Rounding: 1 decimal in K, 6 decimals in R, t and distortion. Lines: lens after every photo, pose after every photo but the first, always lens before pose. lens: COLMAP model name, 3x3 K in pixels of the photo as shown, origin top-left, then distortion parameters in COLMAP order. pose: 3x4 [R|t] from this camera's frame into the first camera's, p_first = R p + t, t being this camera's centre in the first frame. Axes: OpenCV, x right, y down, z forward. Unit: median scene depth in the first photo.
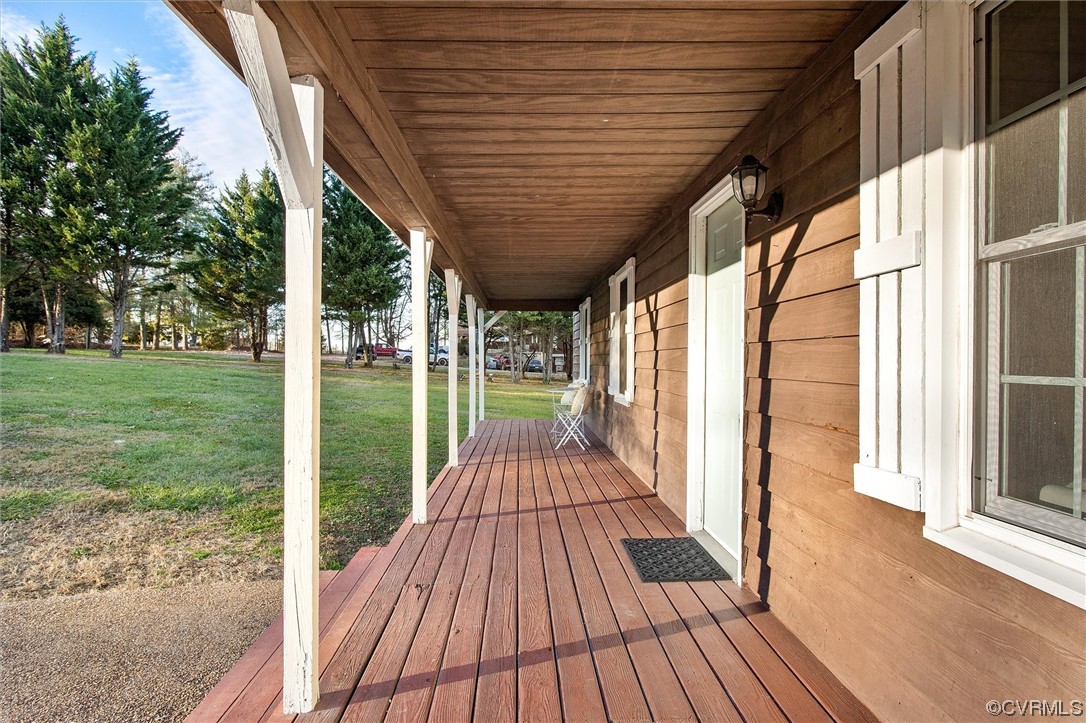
lens RADIAL K [[714.5, 0, 543.0], [0, 714.5, 361.5], [0, 0, 1]] dist [-0.007358, 0.000460]
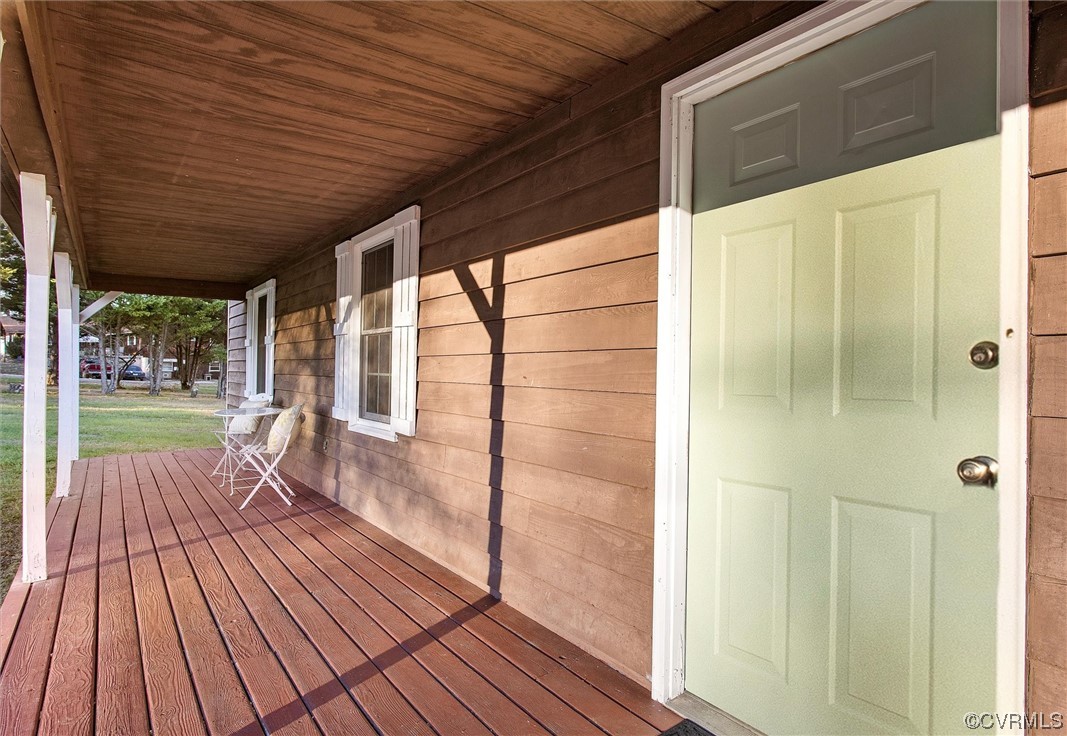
lens RADIAL K [[597.9, 0, 538.2], [0, 597.9, 361.7], [0, 0, 1]] dist [0.001750, 0.000009]
pose [[0.816129, 0.010325, 0.577777, -0.079091], [-0.004741, 0.999926, -0.011172, -0.002543], [-0.577850, 0.006378, 0.816118, 0.447636]]
